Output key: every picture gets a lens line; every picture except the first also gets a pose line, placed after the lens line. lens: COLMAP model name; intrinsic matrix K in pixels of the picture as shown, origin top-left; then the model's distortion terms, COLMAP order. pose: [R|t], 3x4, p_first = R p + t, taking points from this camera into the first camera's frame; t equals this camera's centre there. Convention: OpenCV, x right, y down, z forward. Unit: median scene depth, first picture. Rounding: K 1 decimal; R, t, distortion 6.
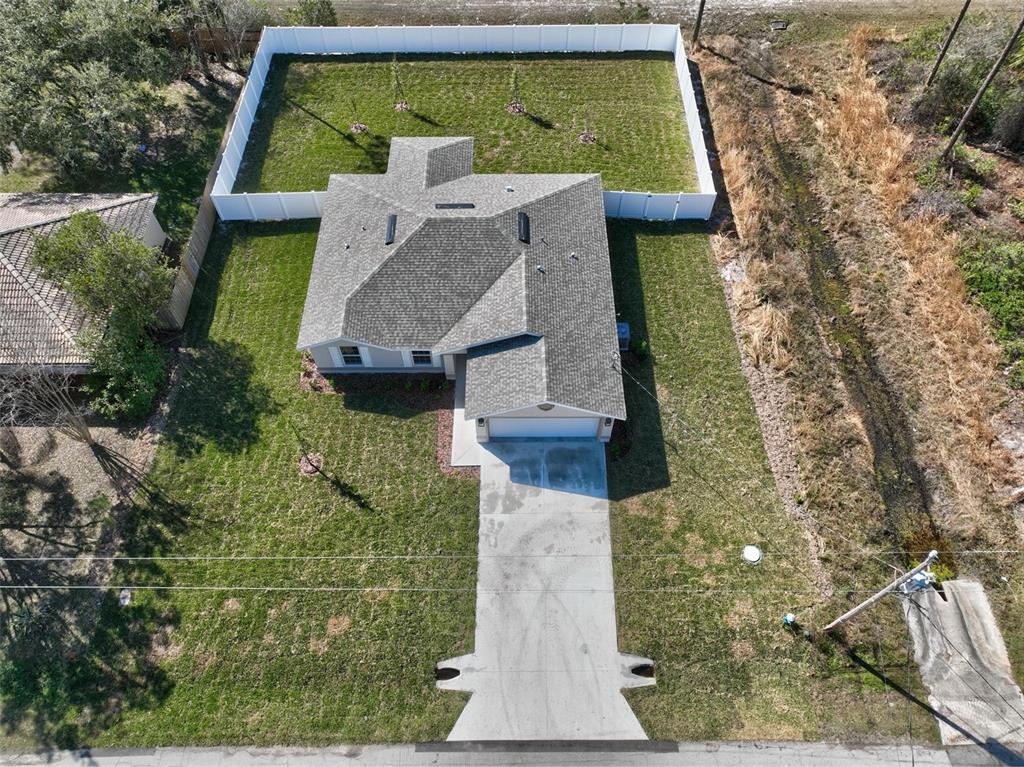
lens RADIAL K [[718.3, 0, 512.9], [0, 718.3, 386.0], [0, 0, 1]] dist [-0.005528, 0.022941]
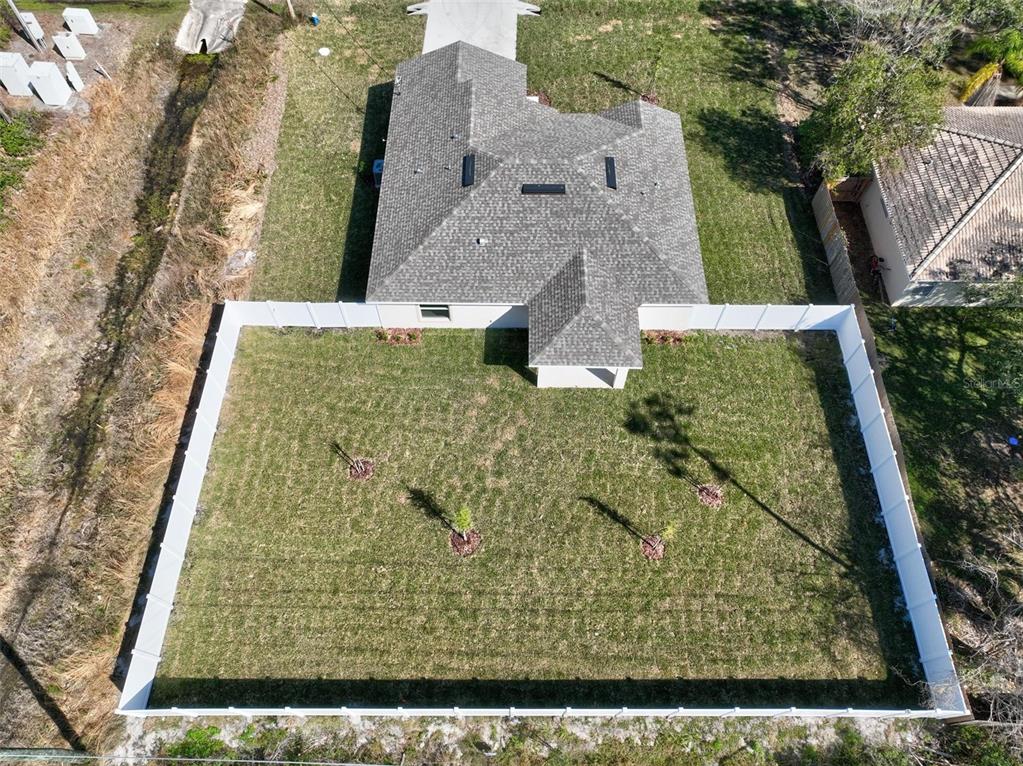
lens RADIAL K [[717.6, 0, 510.6], [0, 717.6, 388.2], [0, 0, 1]] dist [-0.005528, 0.022941]
pose [[-0.999882, -0.014244, 0.005735, -0.050485], [0.011652, -0.460595, 0.887534, -1.216177], [-0.010001, 0.887496, 0.460706, 0.848367]]
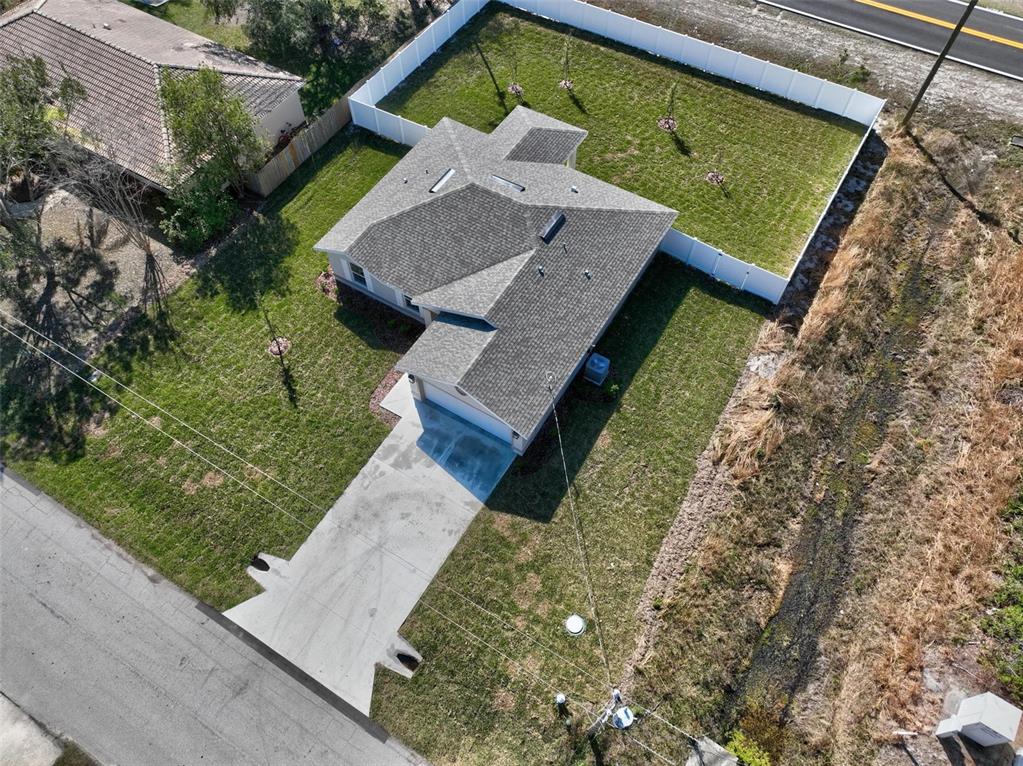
lens RADIAL K [[717.6, 0, 512.8], [0, 717.6, 386.0], [0, 0, 1]] dist [-0.005528, 0.022941]
pose [[0.853052, 0.442128, -0.277174, 0.351674], [-0.436155, 0.895711, 0.086432, -0.088163], [0.286482, 0.047160, 0.956924, 0.043903]]
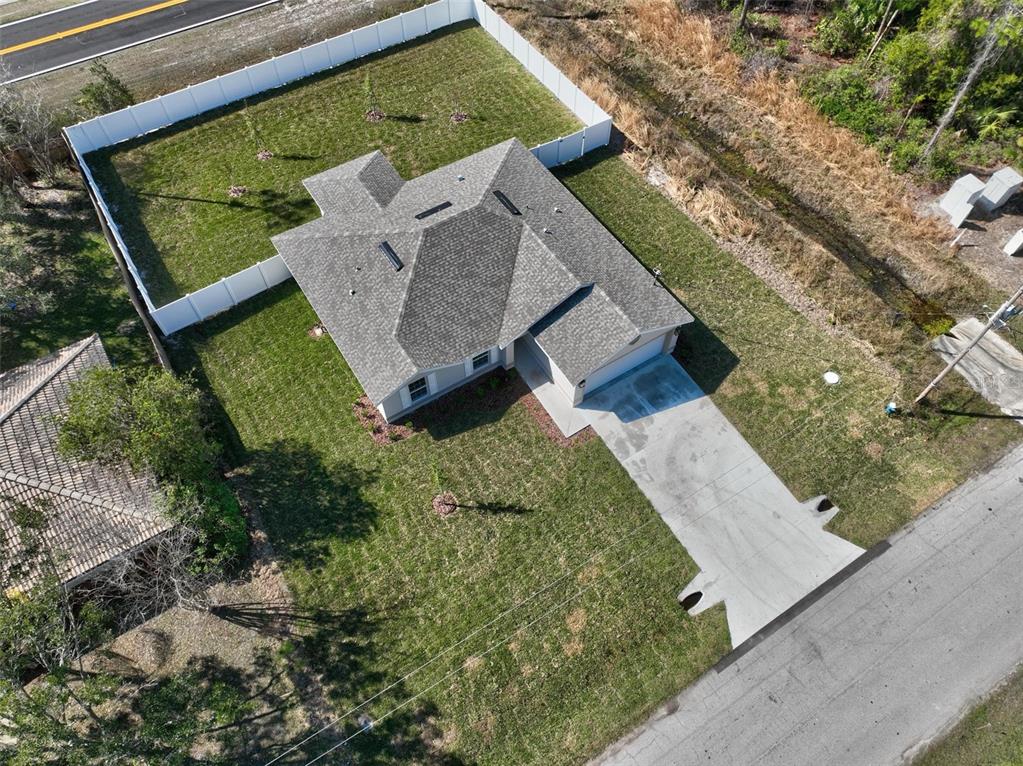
lens RADIAL K [[717.6, 0, 511.5], [0, 717.6, 385.8], [0, 0, 1]] dist [-0.005528, 0.022941]
pose [[0.847249, -0.446234, 0.288173, -0.401868], [0.445363, 0.892410, 0.072493, -0.061799], [-0.289518, 0.066922, 0.954830, 0.043702]]
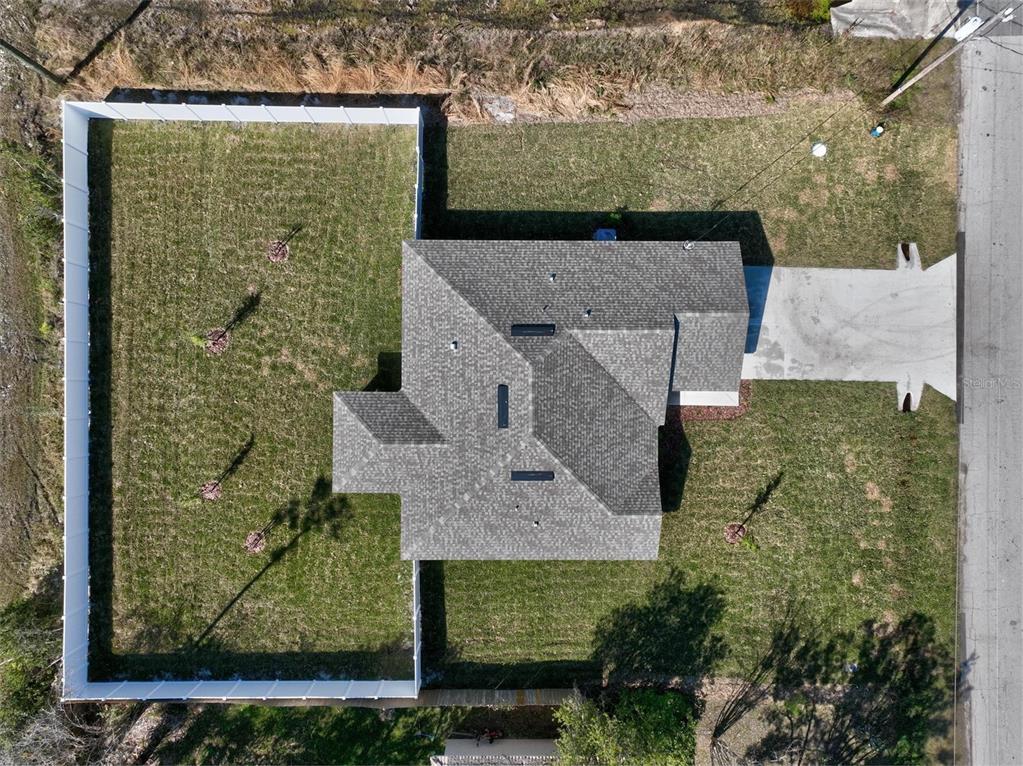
lens RADIAL K [[717.6, 0, 510.3], [0, 717.6, 384.5], [0, 0, 1]] dist [-0.005528, 0.022941]
pose [[0.008749, -0.999938, 0.006845, -0.062088], [0.830808, 0.011078, 0.556449, -0.773459], [-0.556490, 0.000818, 0.830854, 0.269916]]
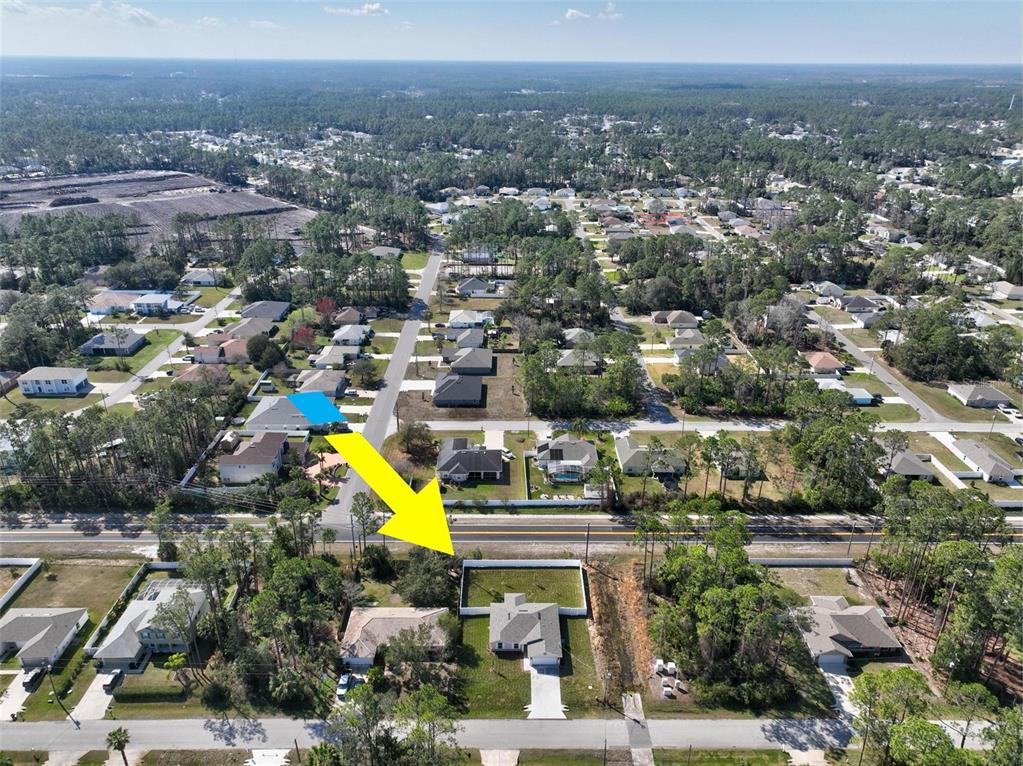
lens RADIAL K [[717.6, 0, 519.3], [0, 717.6, 375.8], [0, 0, 1]] dist [-0.005528, 0.022941]
pose [[0.999850, 0.008682, 0.015014, -0.191950], [0.000881, 0.839151, -0.543898, 0.966049], [-0.017321, 0.543829, 0.839017, -3.599684]]
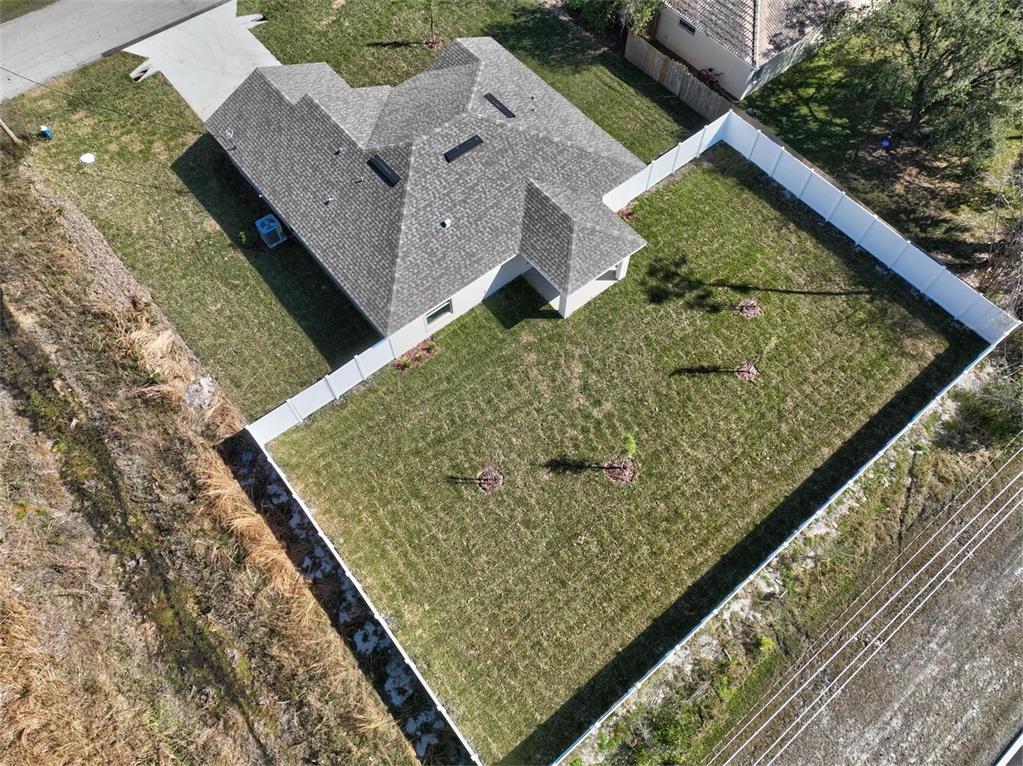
lens RADIAL K [[717.6, 0, 511.7], [0, 717.6, 387.7], [0, 0, 1]] dist [-0.005528, 0.022941]
pose [[-0.779166, 0.556047, -0.289331, 0.310783], [-0.524117, -0.324769, 0.787291, -1.135052], [0.343805, 0.765073, 0.544482, 0.799608]]
